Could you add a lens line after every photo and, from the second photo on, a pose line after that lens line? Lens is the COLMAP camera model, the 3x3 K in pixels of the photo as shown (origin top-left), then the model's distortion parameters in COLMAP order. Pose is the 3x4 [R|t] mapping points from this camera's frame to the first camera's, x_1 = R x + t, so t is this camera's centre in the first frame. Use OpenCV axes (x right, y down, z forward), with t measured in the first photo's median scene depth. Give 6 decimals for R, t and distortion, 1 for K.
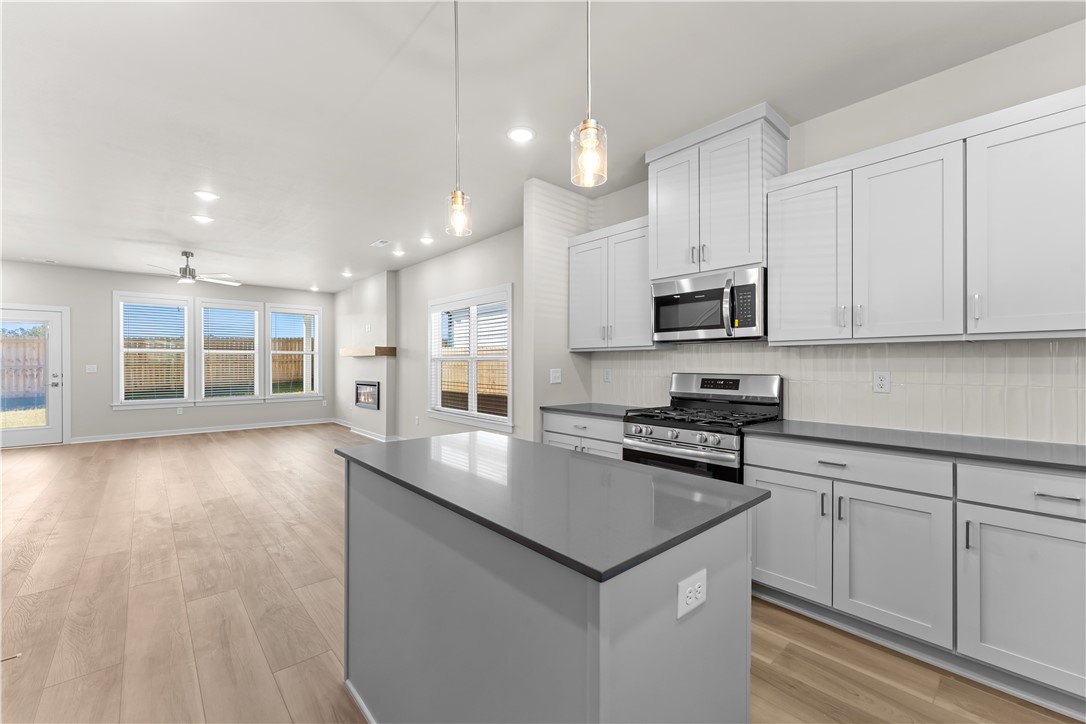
lens RADIAL K [[445.5, 0, 544.9], [0, 445.5, 364.2], [0, 0, 1]] dist [0.025037, 0.000714]
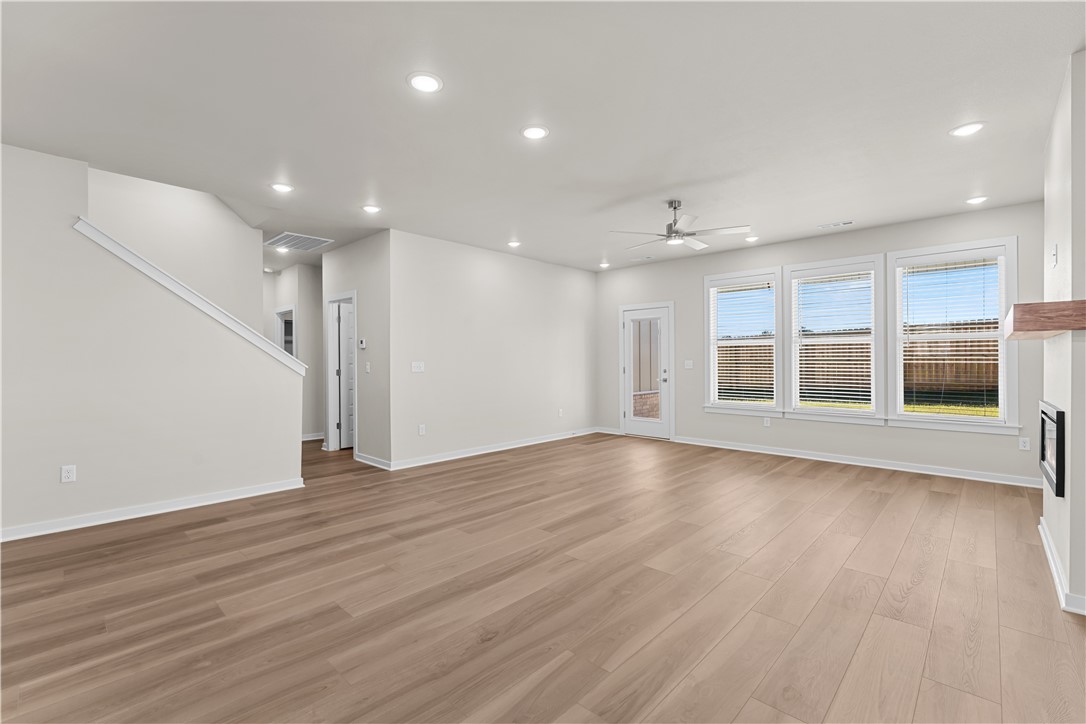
lens RADIAL K [[473.4, 0, 543.3], [0, 473.4, 360.5], [0, 0, 1]] dist [-0.000597, -0.000043]
pose [[0.086548, 0.000402, -0.996248, -0.092624], [0.005741, 0.999983, 0.000902, -0.000946], [0.996231, -0.005797, 0.086544, 0.948737]]
